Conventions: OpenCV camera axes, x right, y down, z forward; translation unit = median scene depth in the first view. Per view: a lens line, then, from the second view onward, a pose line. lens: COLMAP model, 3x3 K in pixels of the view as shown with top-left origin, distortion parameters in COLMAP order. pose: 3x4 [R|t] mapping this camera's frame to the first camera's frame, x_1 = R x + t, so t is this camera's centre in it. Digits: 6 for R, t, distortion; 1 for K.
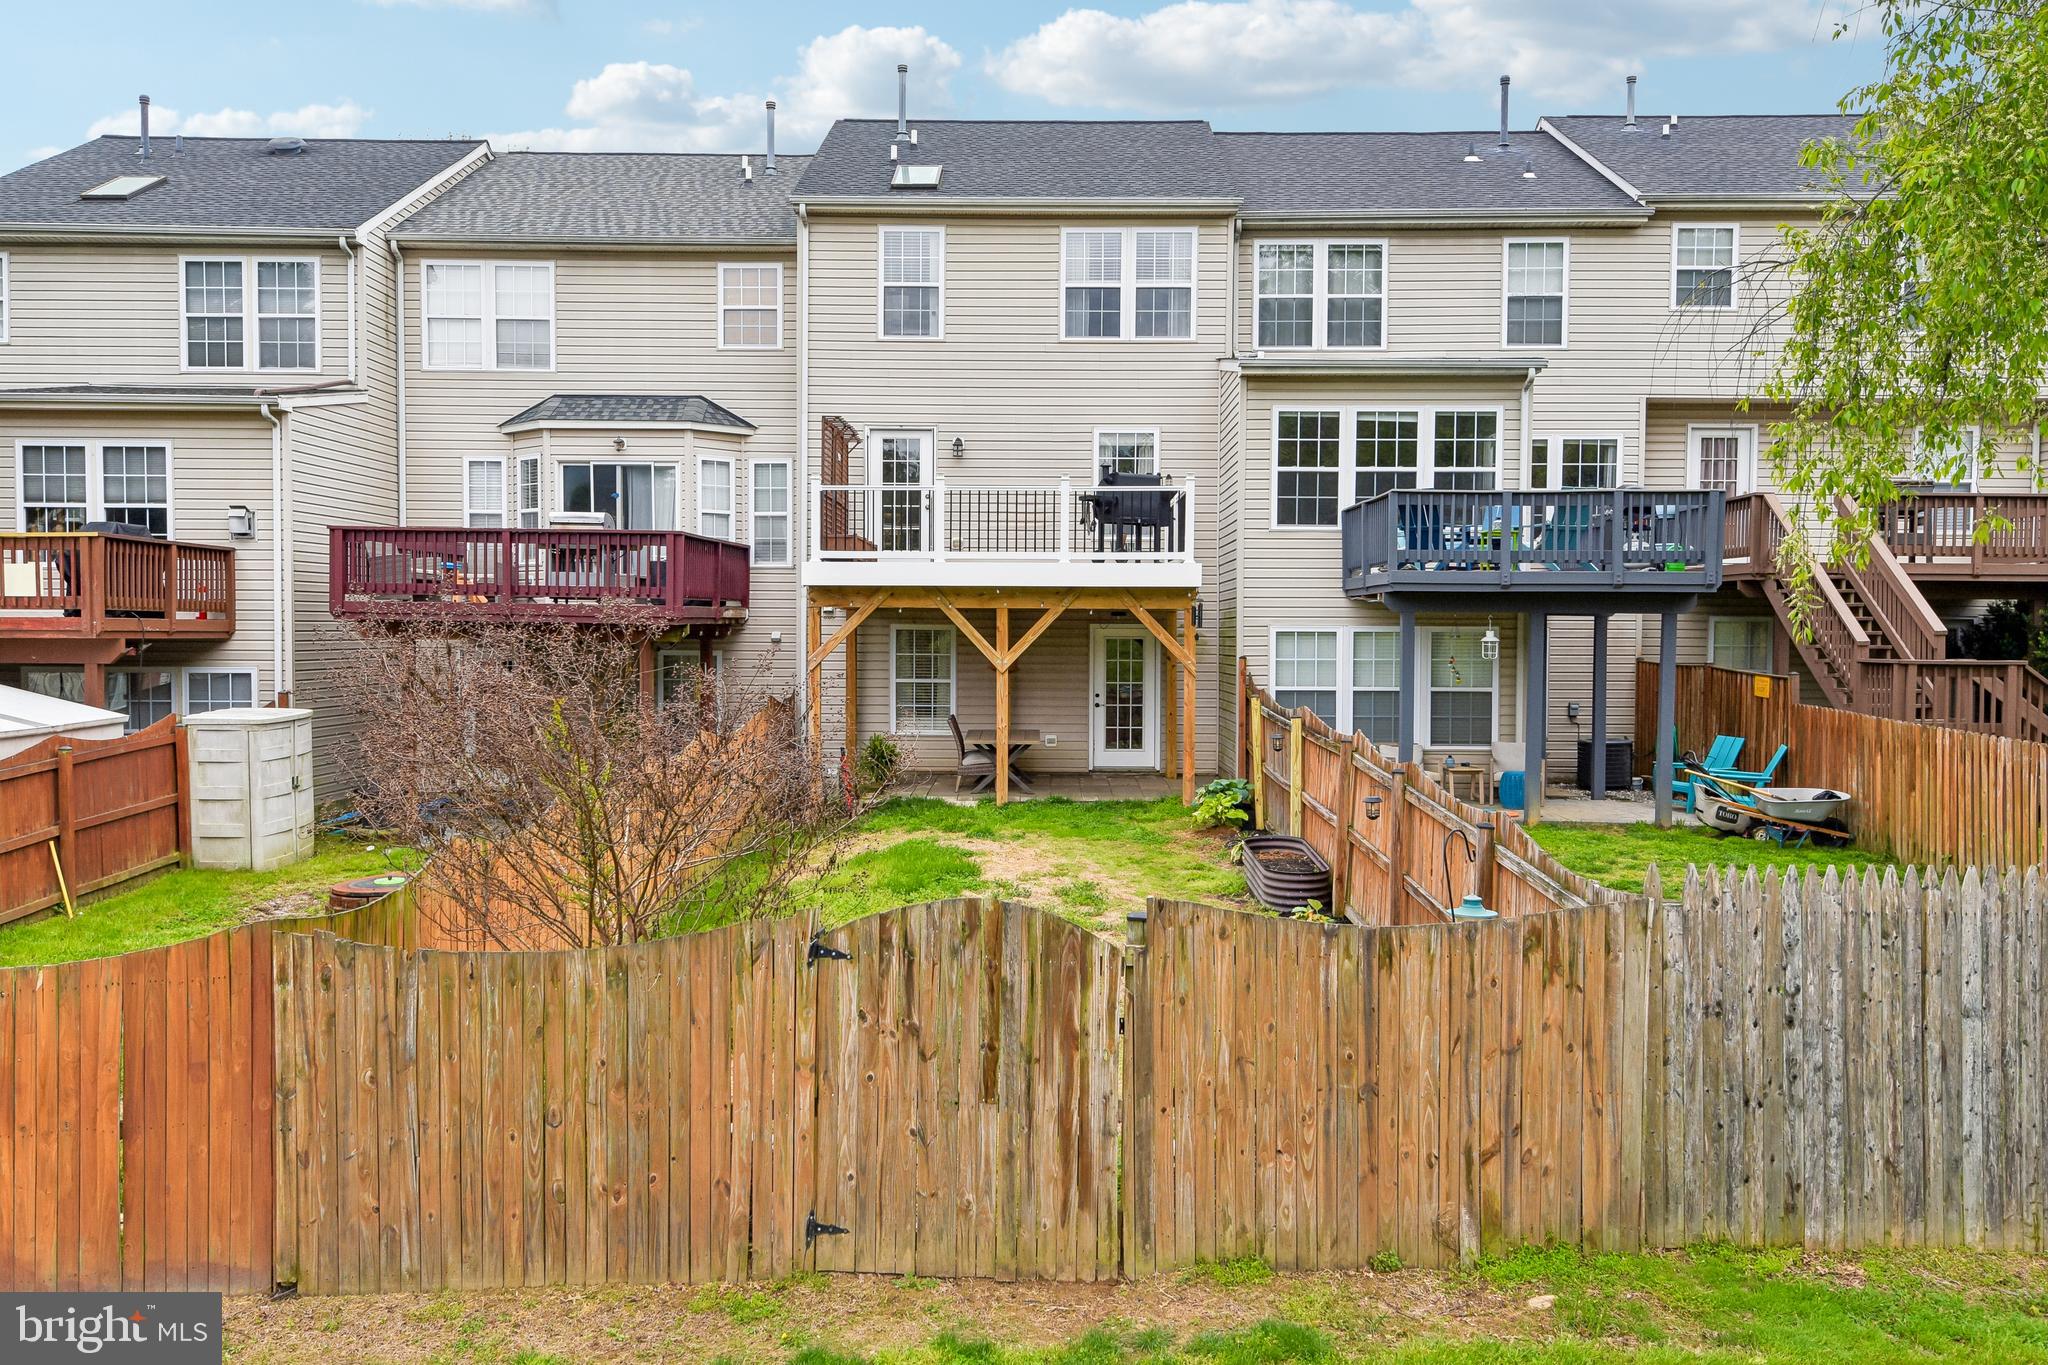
lens RADIAL K [[1707.5, 0, 1025.1], [0, 1707.5, 674.2], [0, 0, 1]] dist [0.044131, -0.018352]
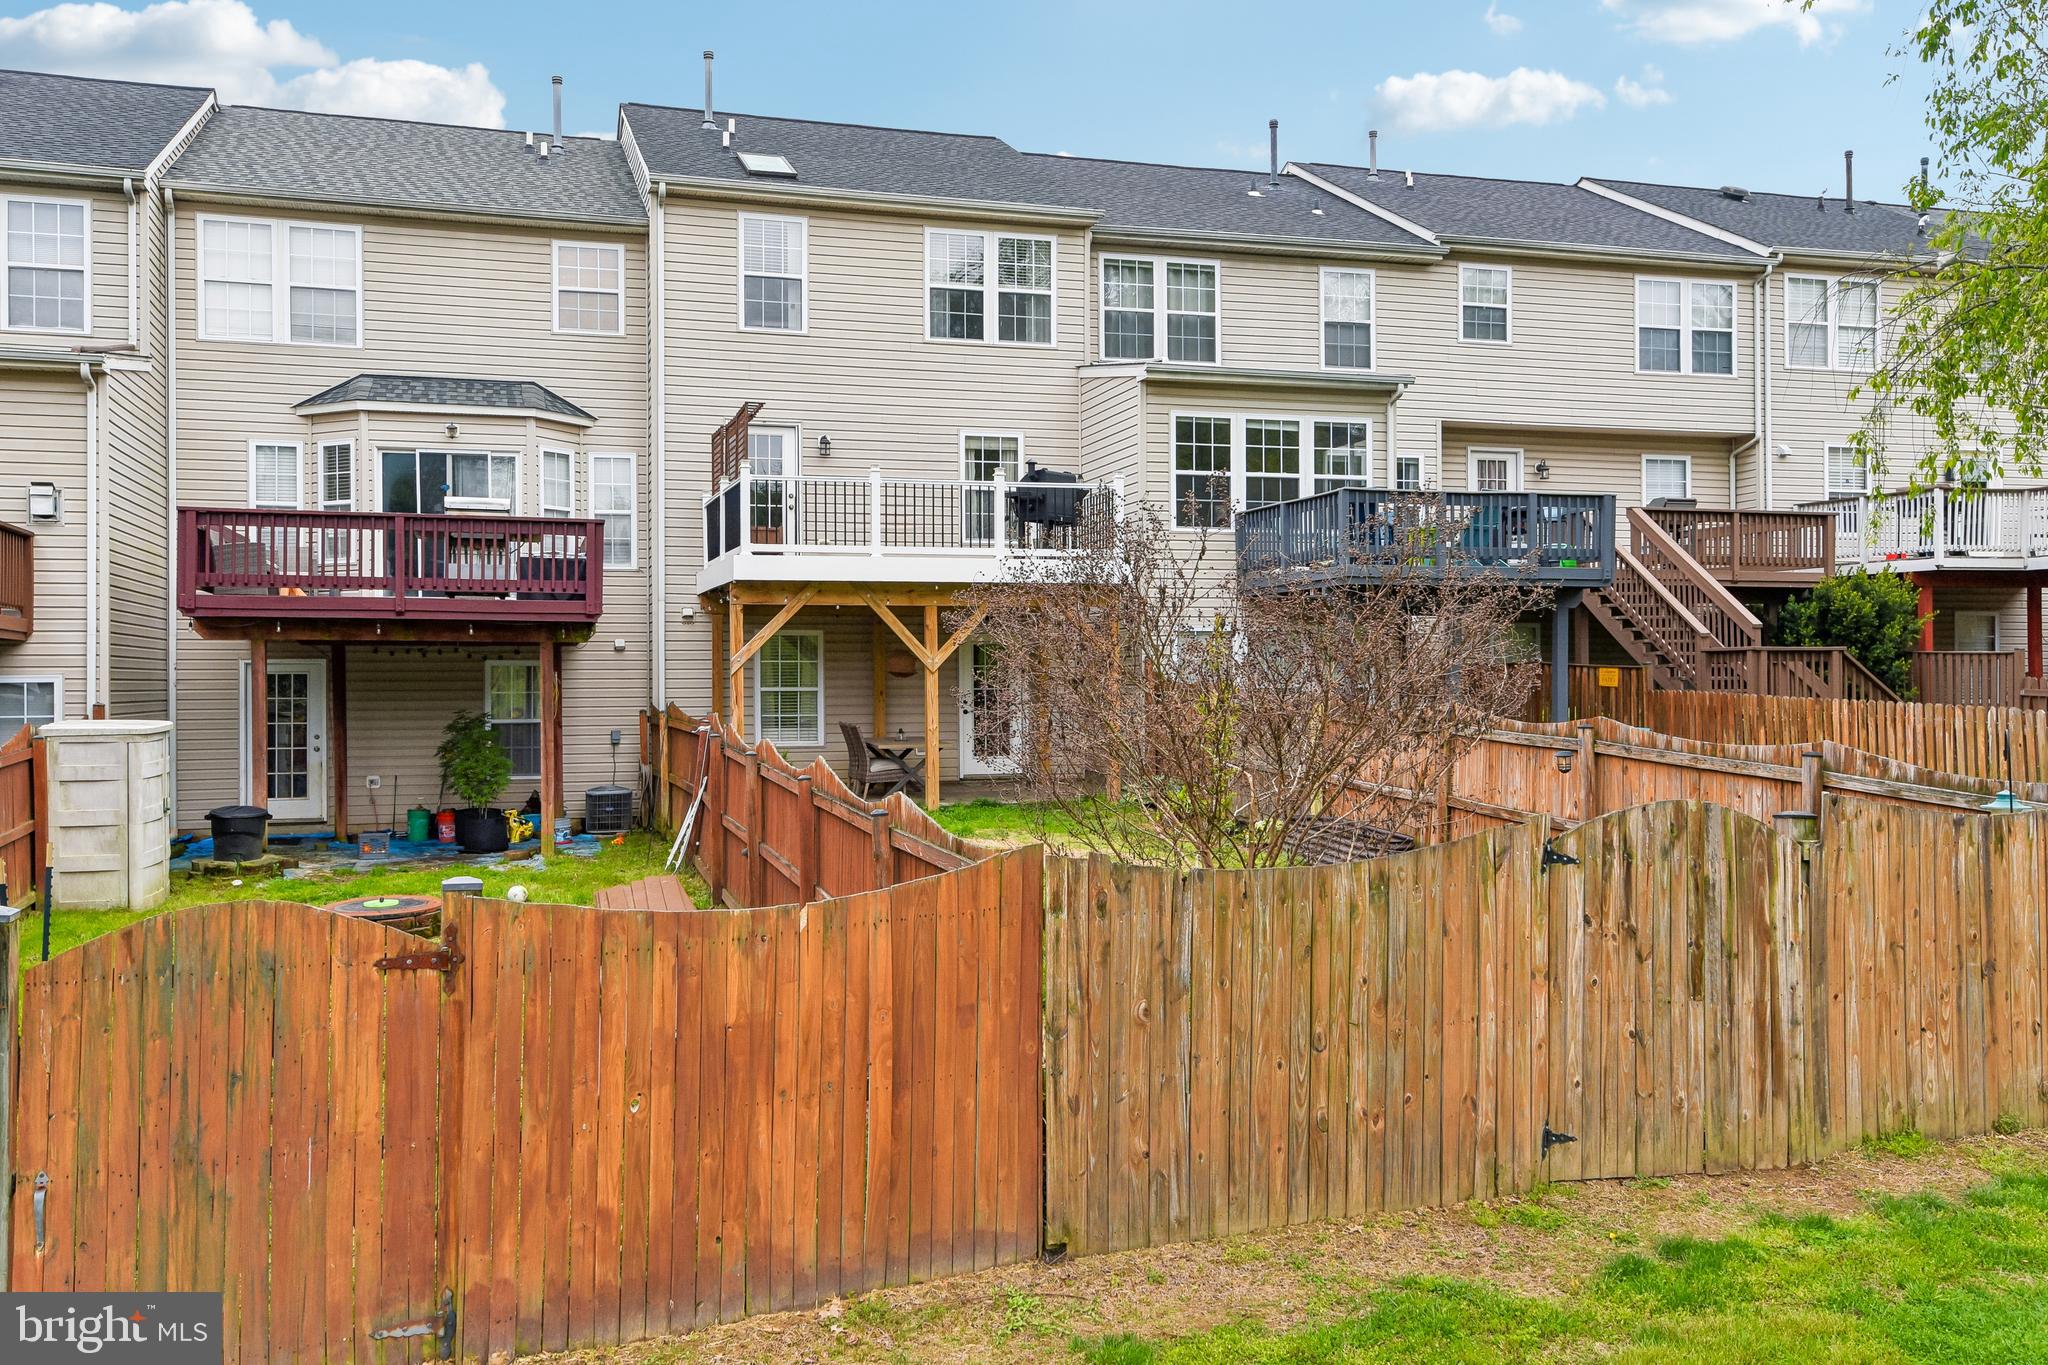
lens RADIAL K [[1744.3, 0, 1024.5], [0, 1744.3, 649.7], [0, 0, 1]] dist [0.046194, -0.028499]
pose [[0.952819, -0.005374, 0.303491, -0.296040], [0.018824, 0.998965, -0.041407, 0.031713], [-0.302955, 0.045166, 0.951934, 0.046235]]
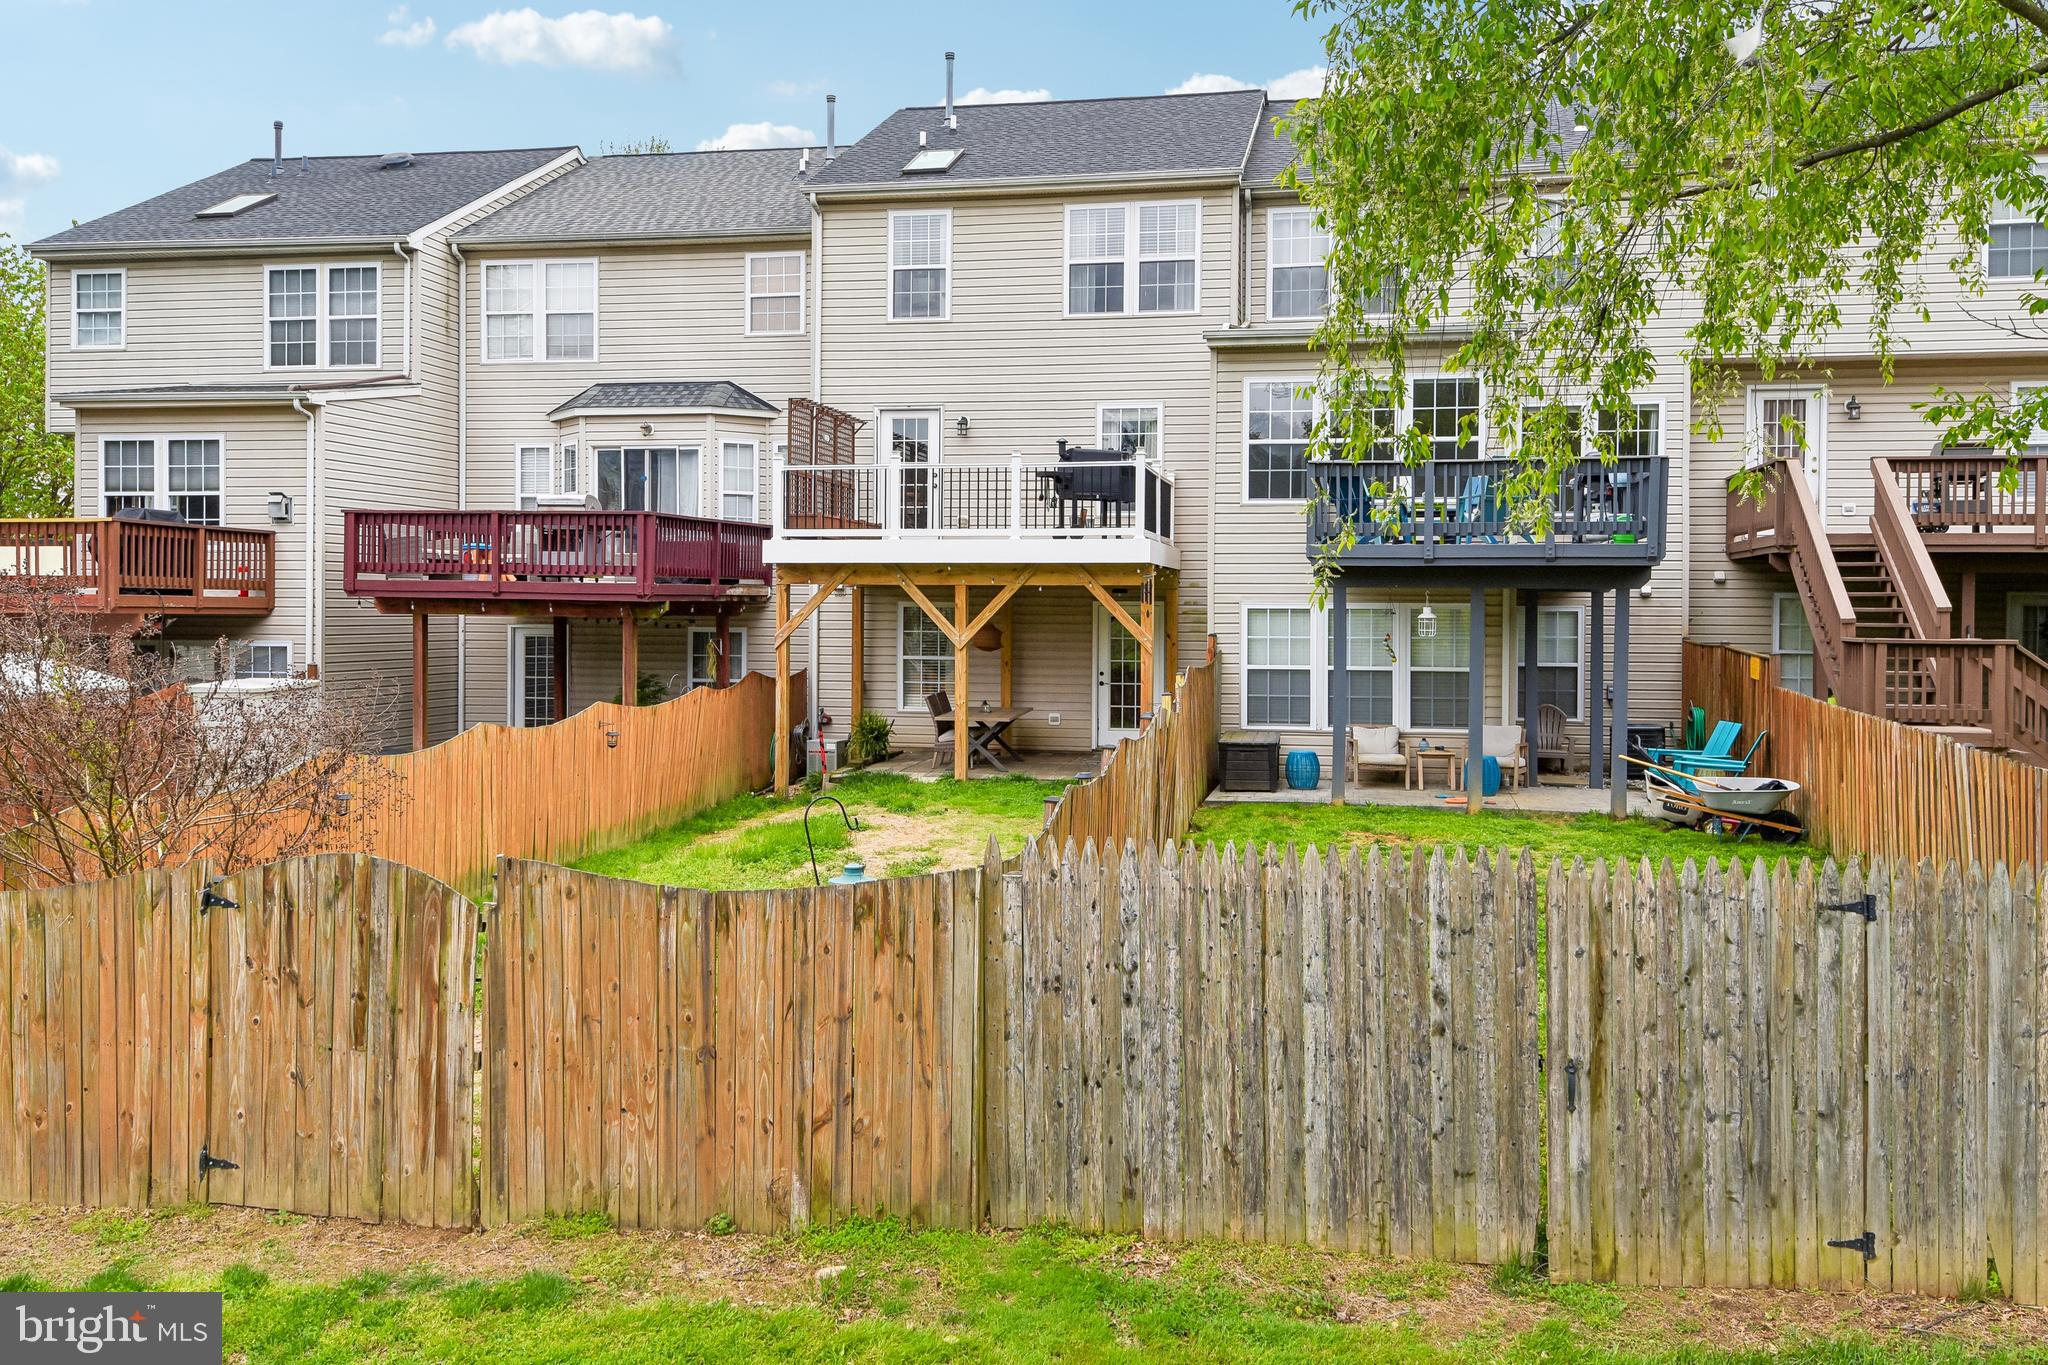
lens RADIAL K [[1731.0, 0, 1022.7], [0, 1731.0, 607.5], [0, 0, 1]] dist [0.051297, -0.036810]
pose [[0.982842, 0.000166, -0.184451, 0.235722], [-0.005399, 0.999597, -0.027871, 0.003202], [0.184372, 0.028389, 0.982447, 0.007897]]
